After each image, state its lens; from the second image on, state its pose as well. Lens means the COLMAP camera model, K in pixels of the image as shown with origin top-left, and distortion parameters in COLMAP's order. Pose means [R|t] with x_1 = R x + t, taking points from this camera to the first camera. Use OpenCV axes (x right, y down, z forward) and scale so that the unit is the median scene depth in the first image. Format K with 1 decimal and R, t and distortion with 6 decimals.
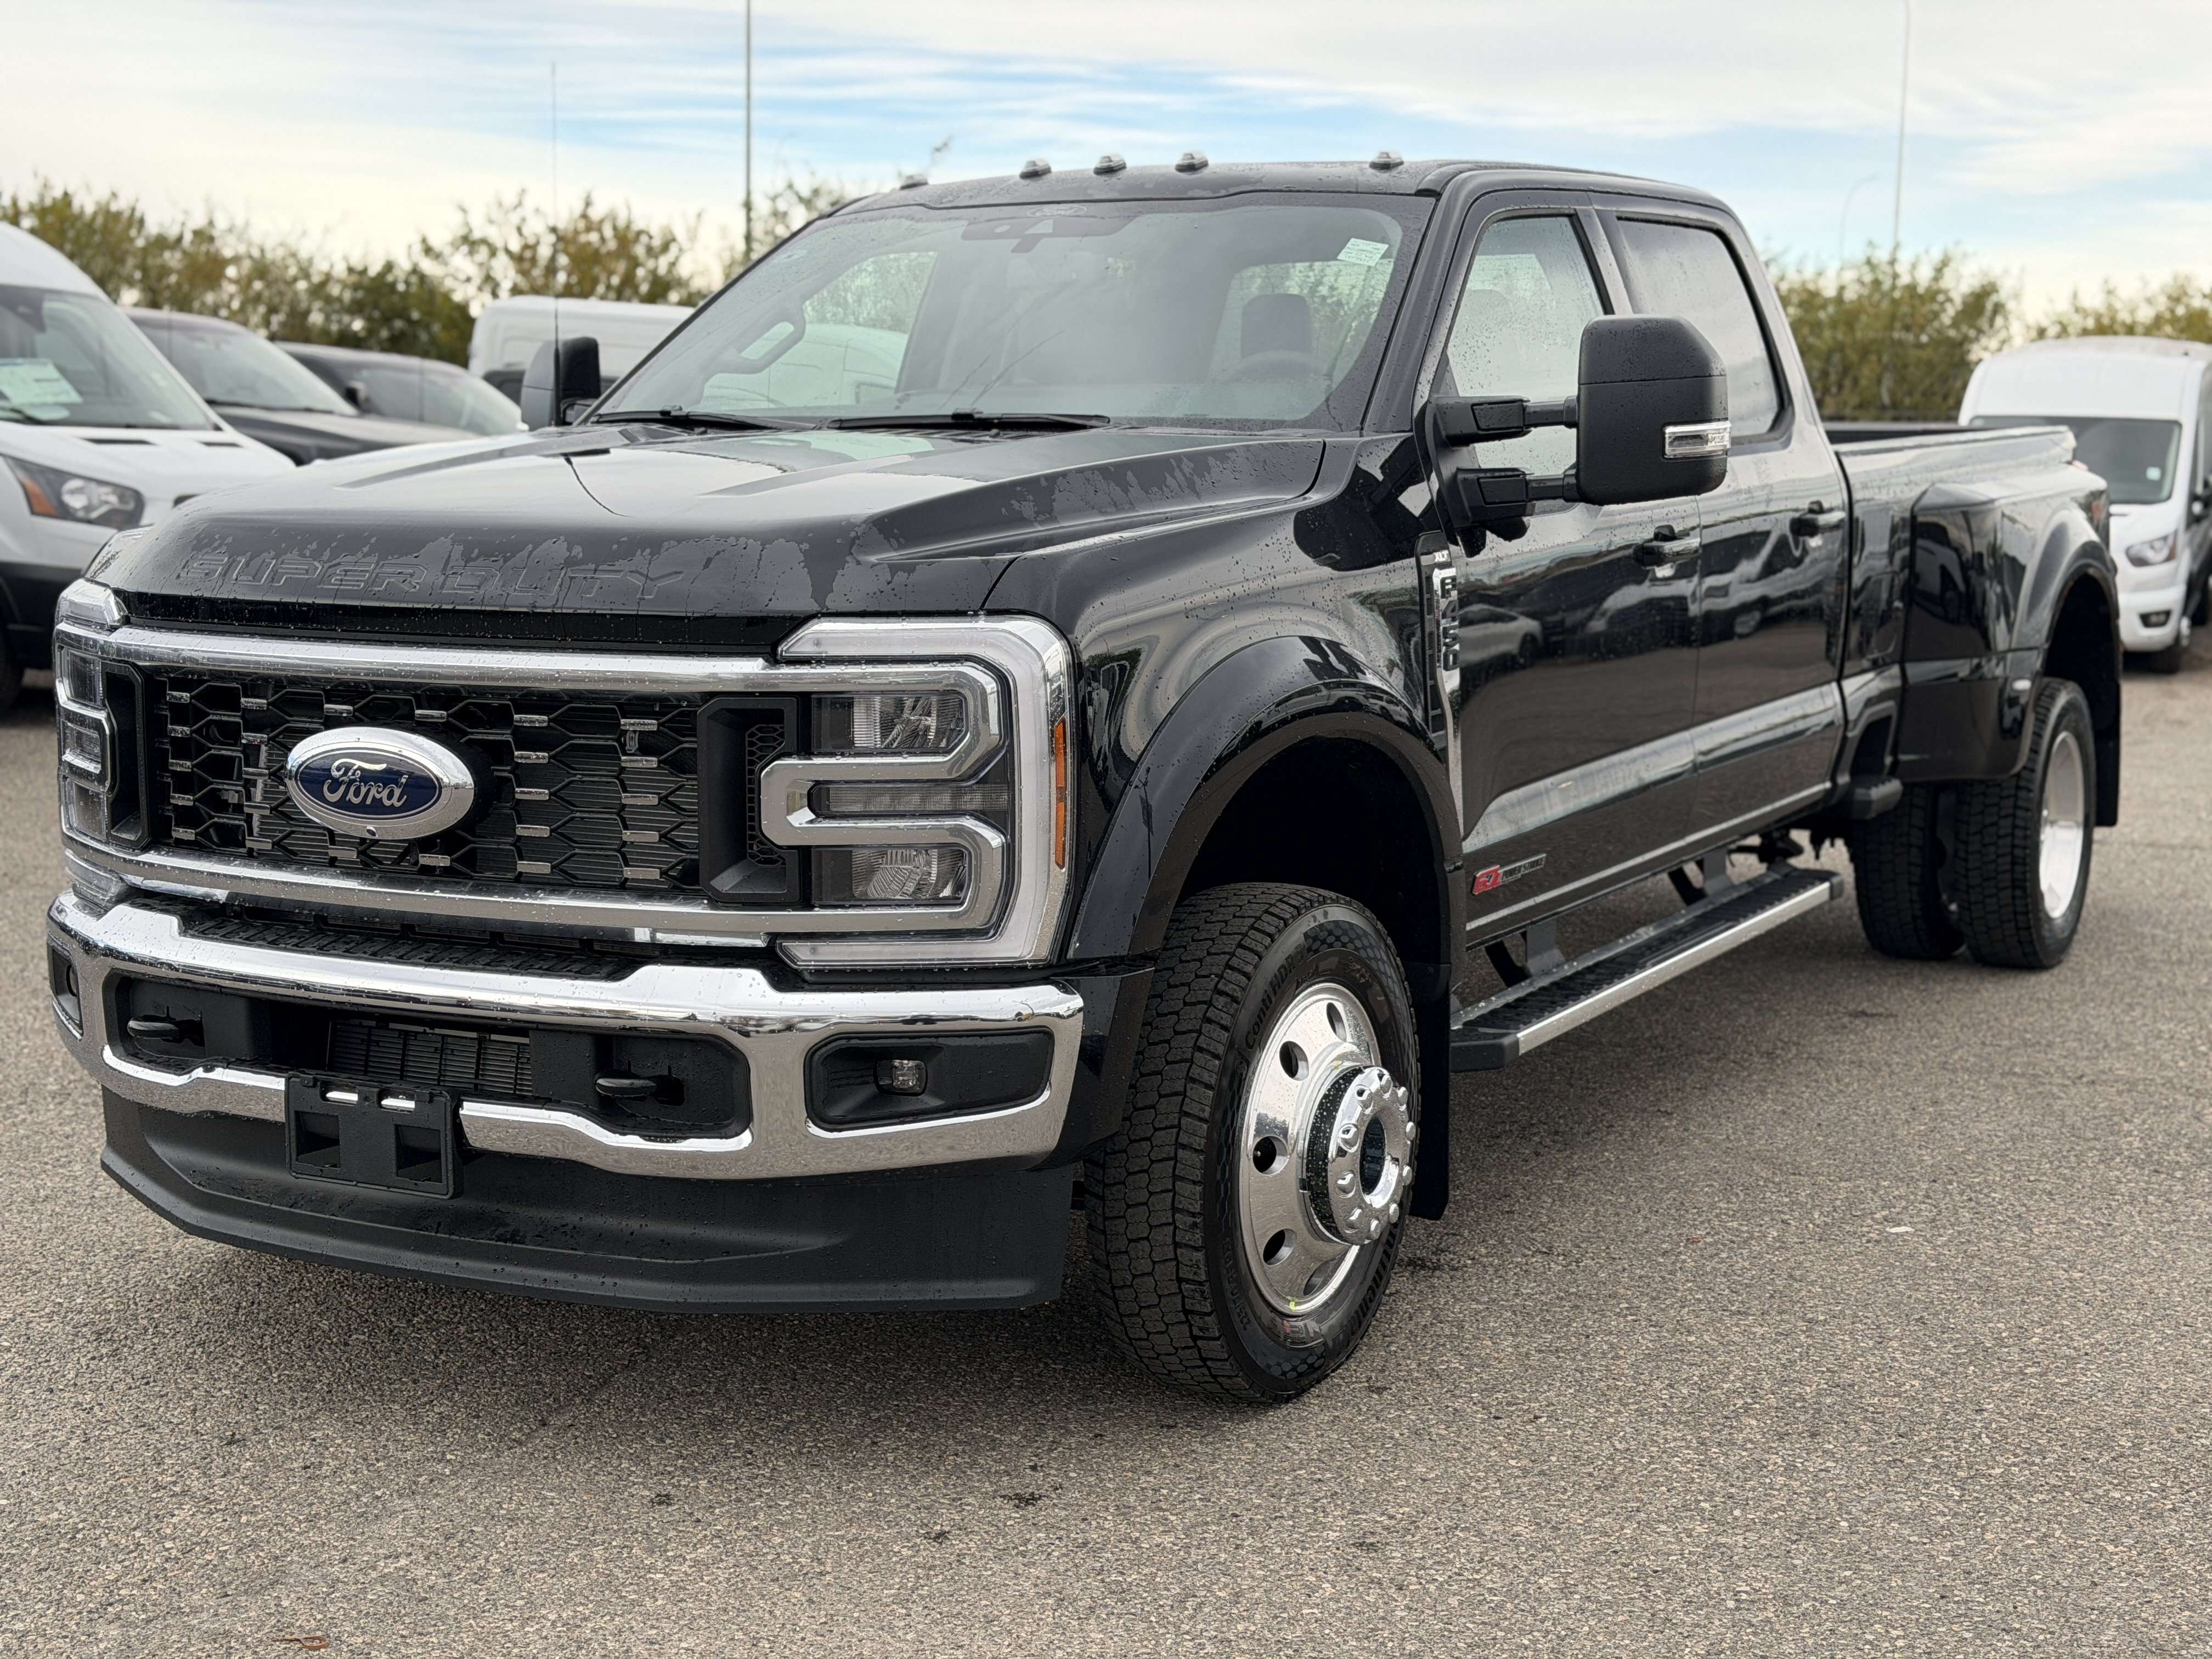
lens RADIAL K [[3347.8, 0, 1103.5], [0, 3347.8, 844.7], [0, 0, 1]] dist [0.006083, 0.000000]
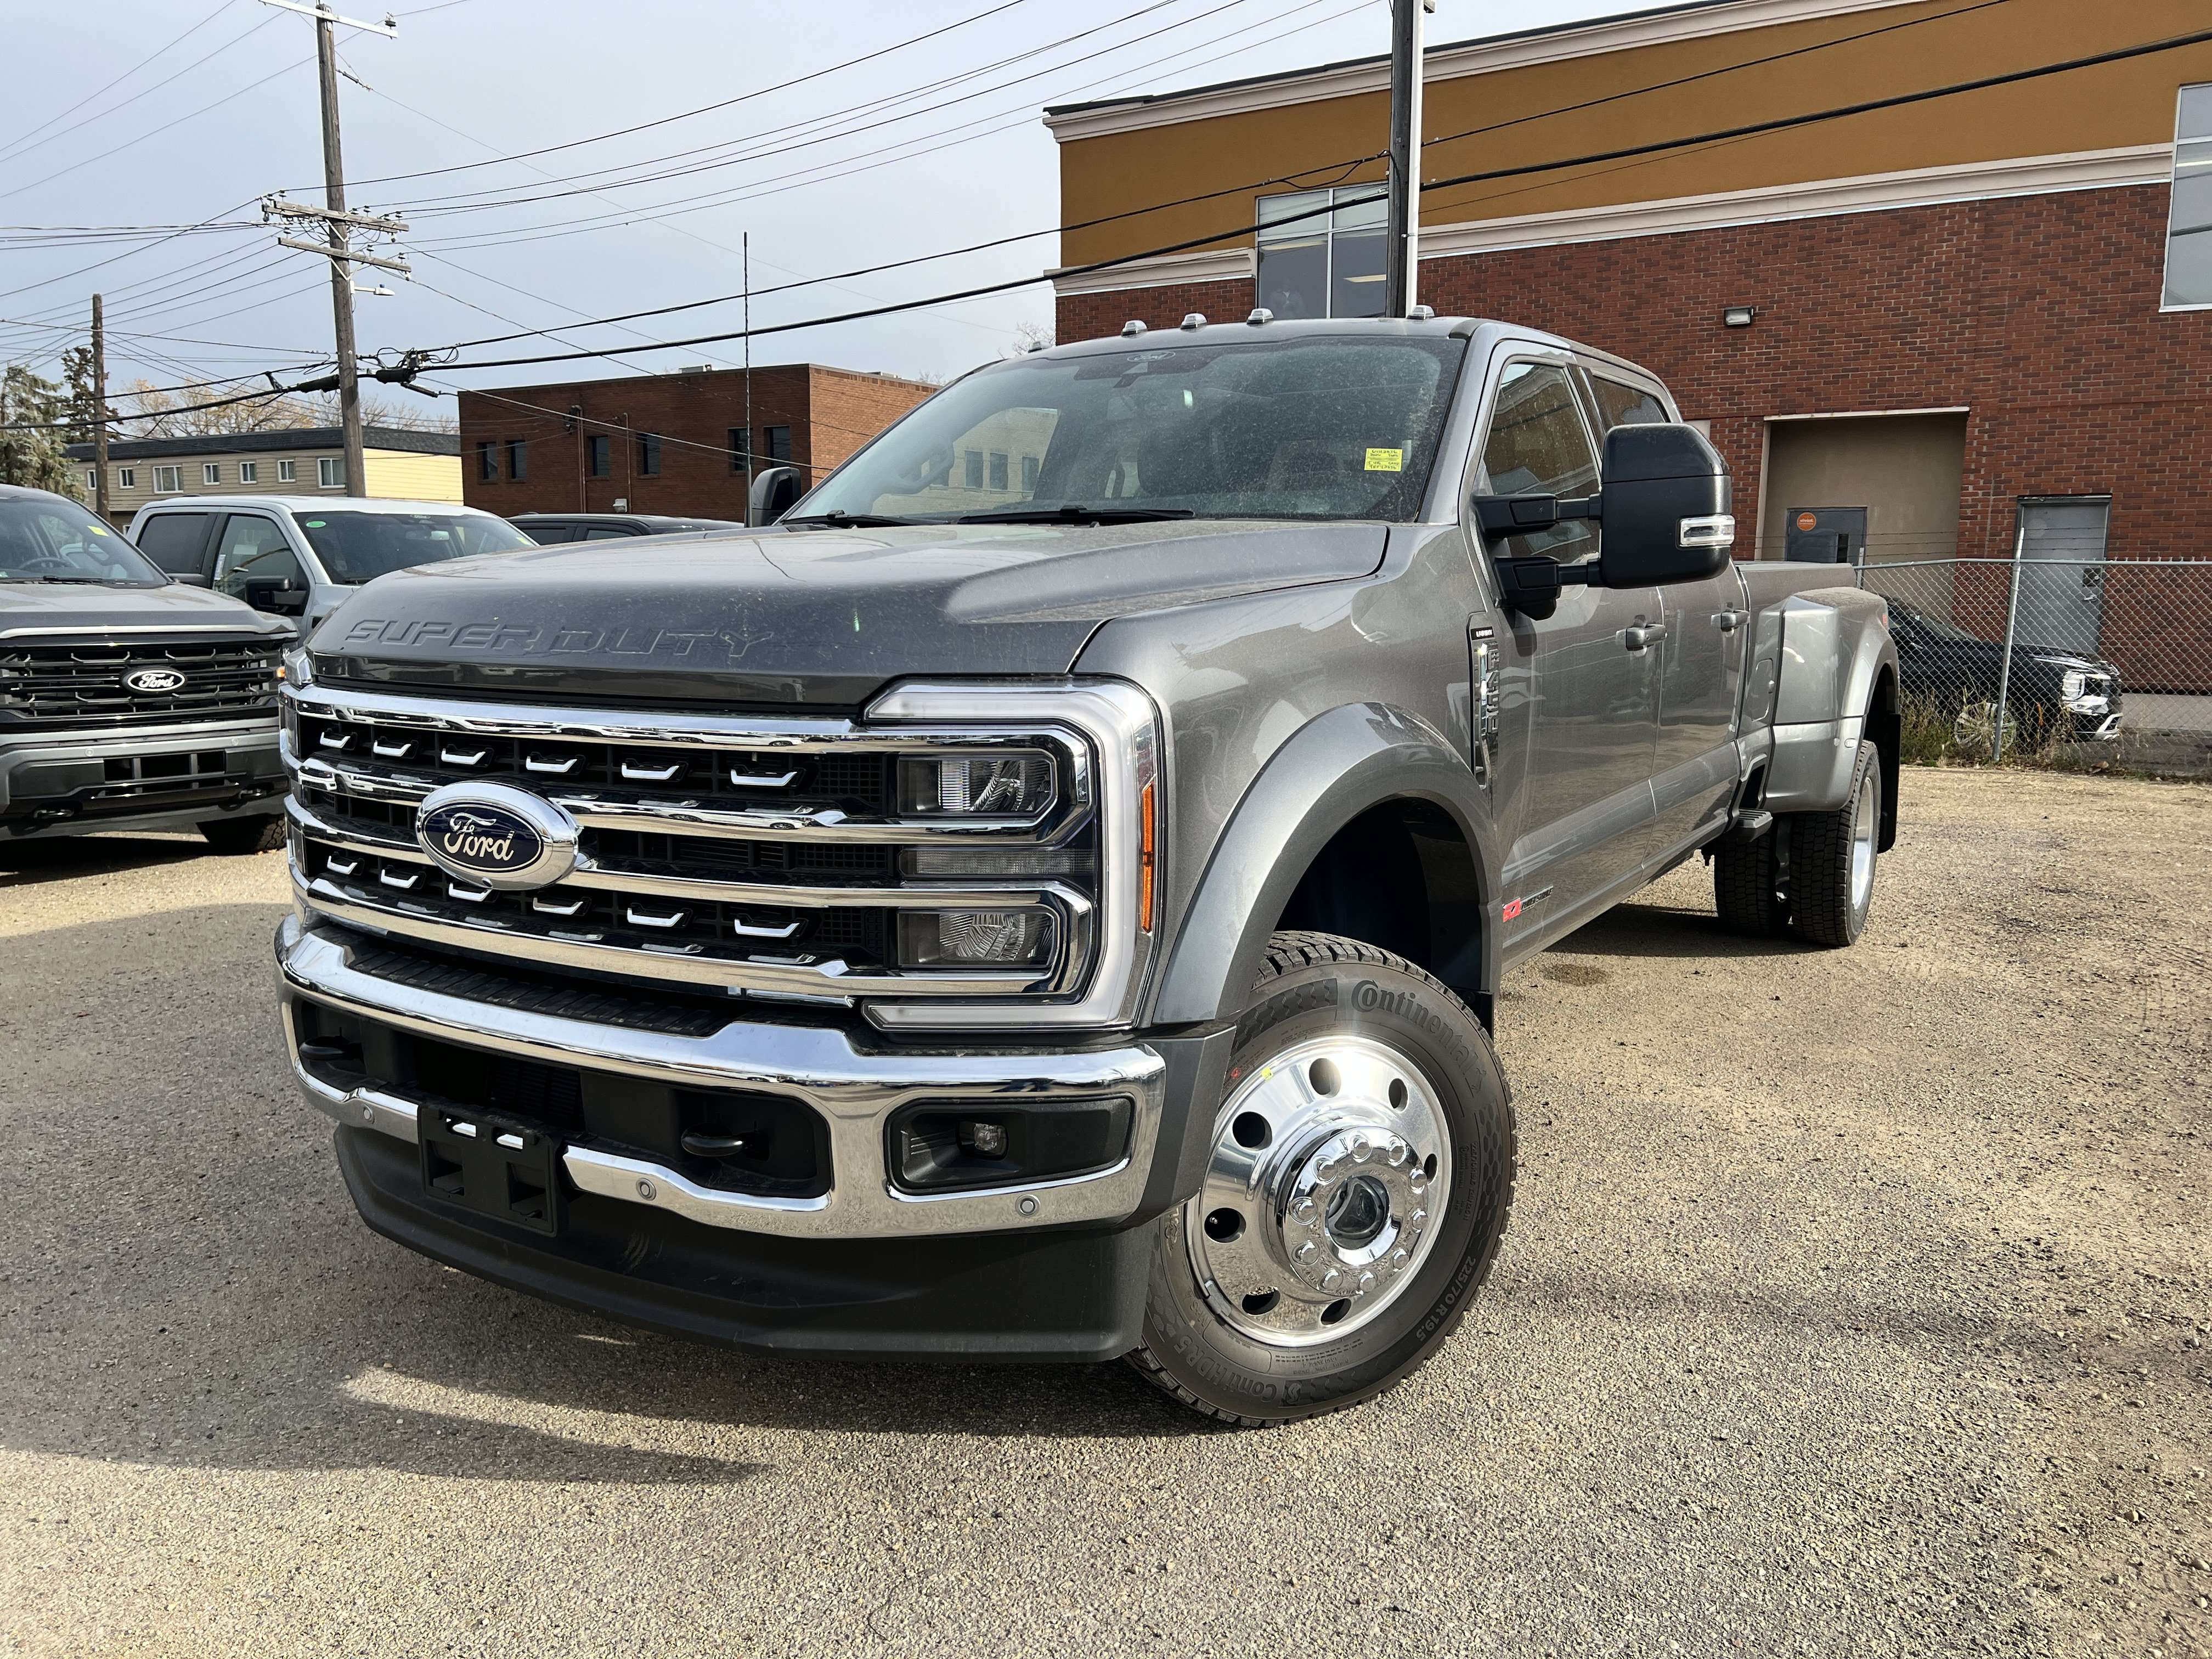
lens RADIAL K [[1739.5, 0, 1087.6], [0, 1739.5, 823.5], [0, 0, 1]] dist [0.015574, -0.005778]
pose [[0.998757, 0.010869, -0.048650, -0.005643], [-0.010530, 0.999918, 0.007225, -0.027919], [0.048724, -0.006704, 0.998790, 0.463905]]
